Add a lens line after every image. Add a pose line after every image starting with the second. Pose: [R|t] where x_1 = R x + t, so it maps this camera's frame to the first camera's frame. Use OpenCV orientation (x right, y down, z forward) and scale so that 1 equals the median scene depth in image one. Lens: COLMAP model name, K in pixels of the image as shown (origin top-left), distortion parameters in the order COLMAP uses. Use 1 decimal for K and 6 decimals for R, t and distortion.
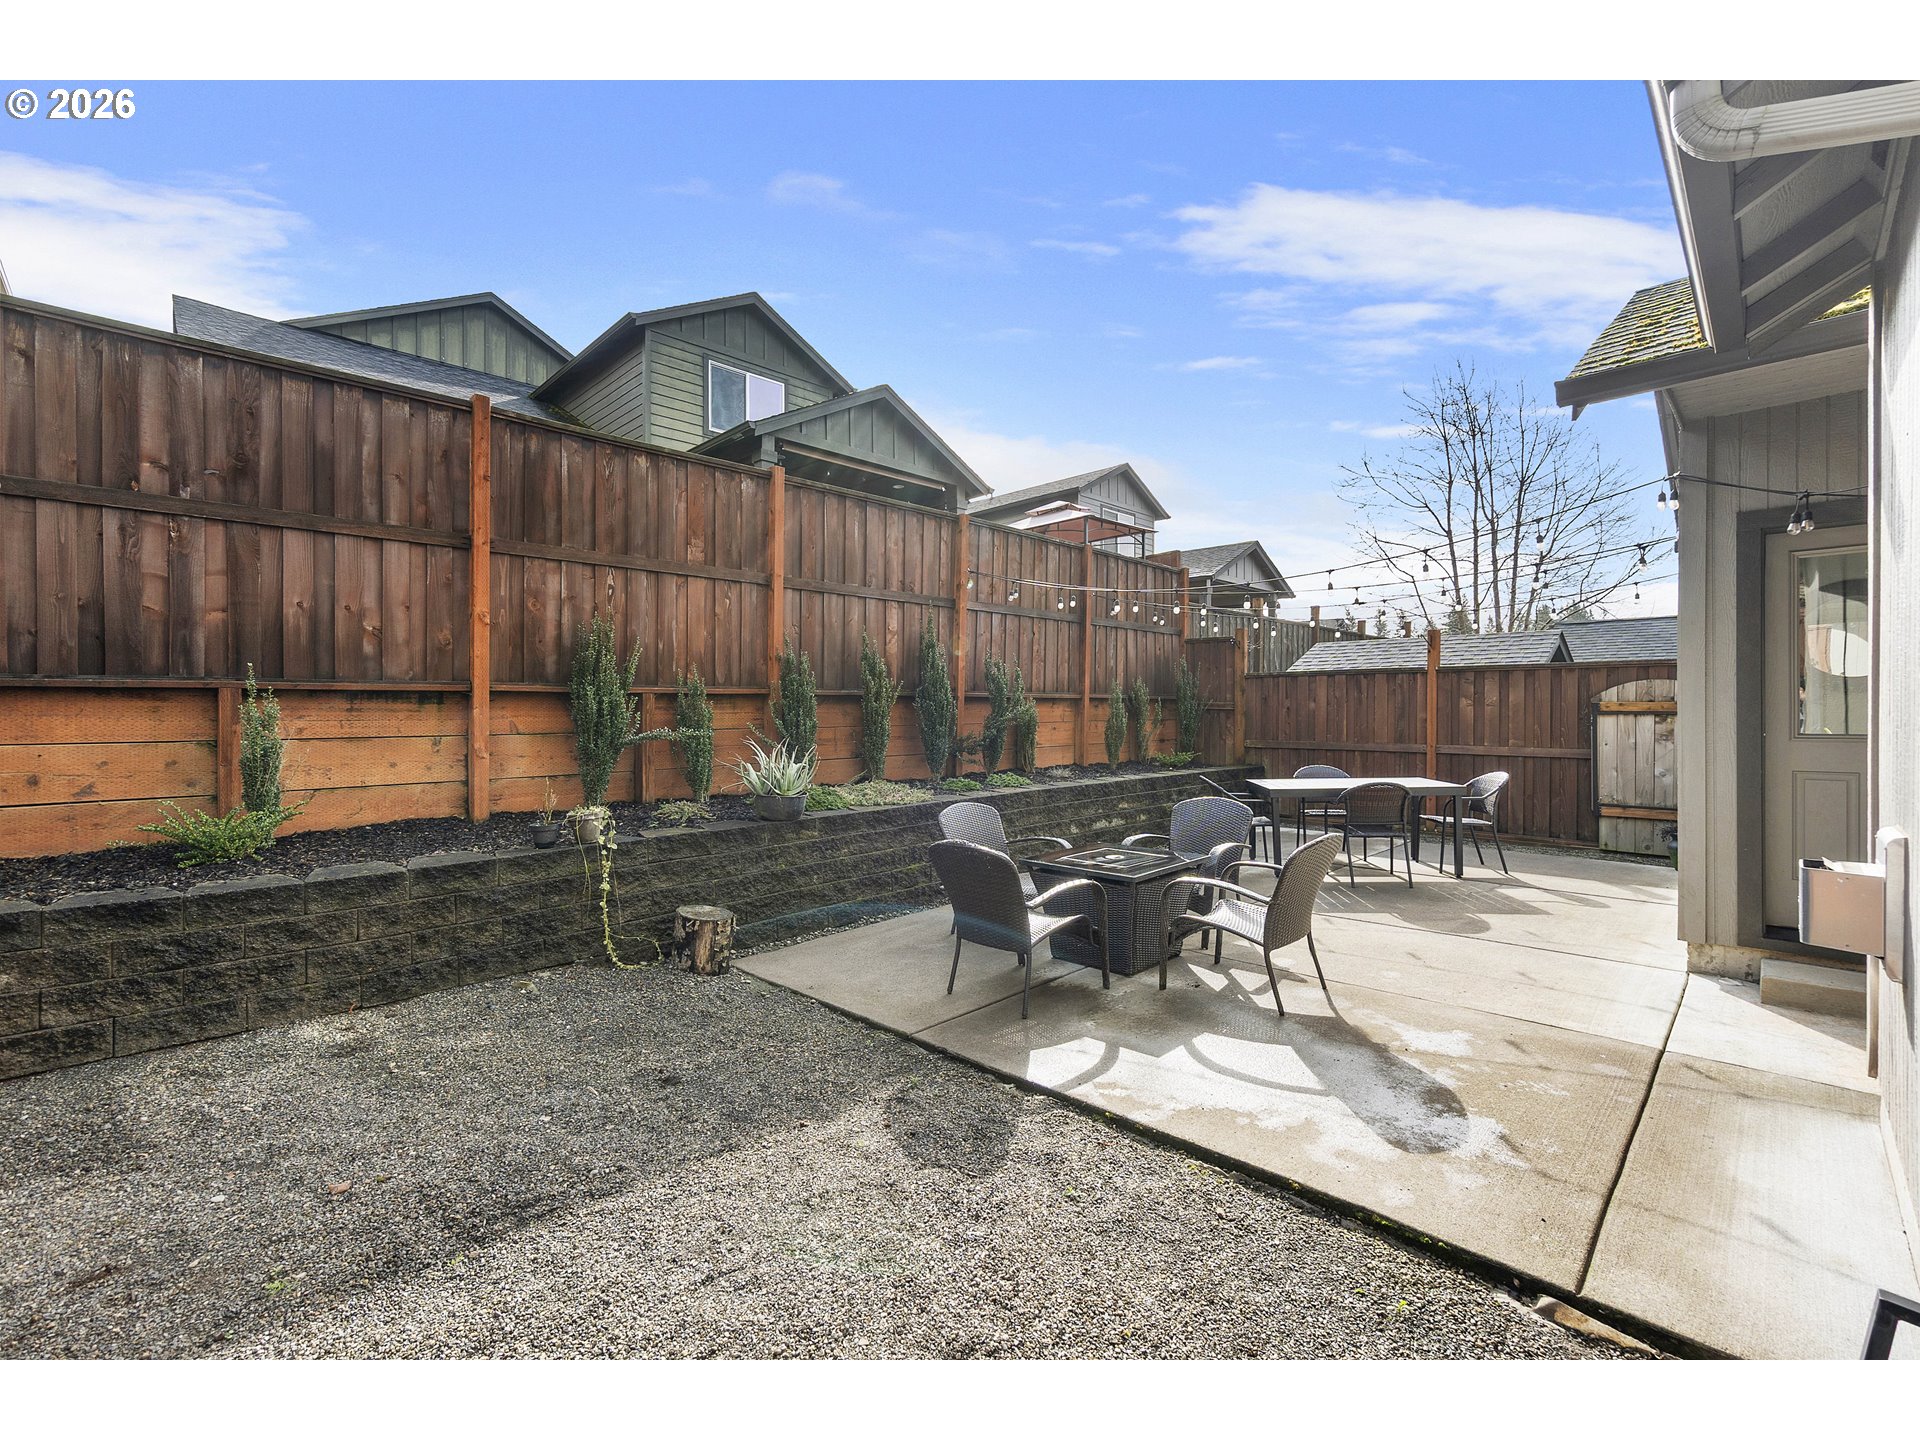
lens RADIAL K [[830.8, 0, 960.8], [0, 830.8, 714.1], [0, 0, 1]] dist [-0.004914, 0.000001]
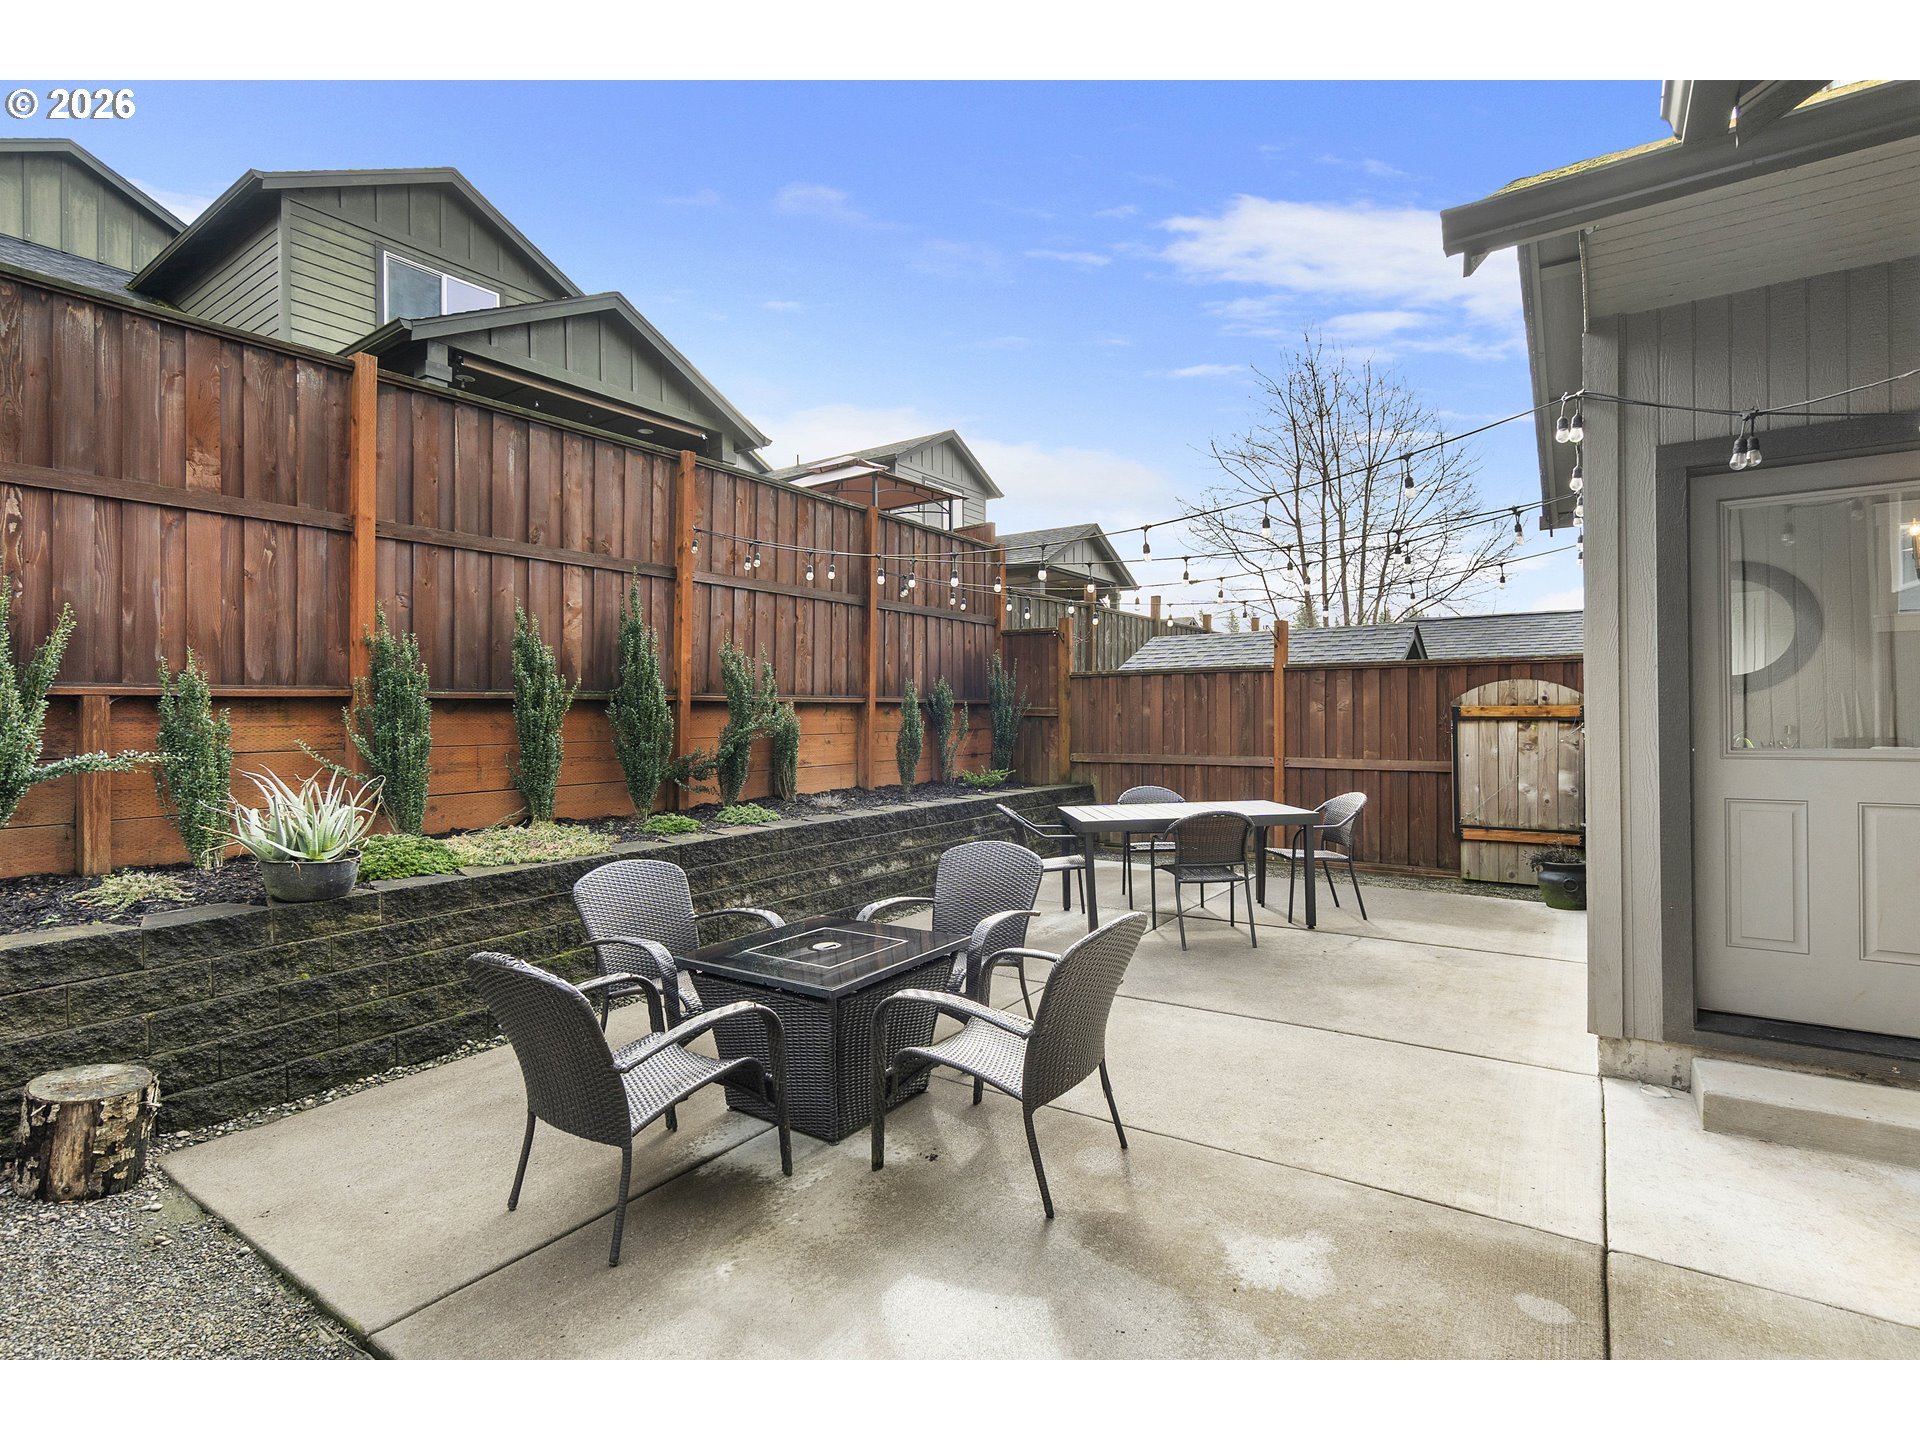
lens RADIAL K [[899.2, 0, 975.8], [0, 899.2, 714.4], [0, 0, 1]] dist [-0.005272, 0.000206]
pose [[0.982678, -0.004427, 0.185267, 0.121375], [0.005769, 0.999961, -0.006707, -0.002758], [-0.185230, 0.007660, 0.982665, 0.202881]]
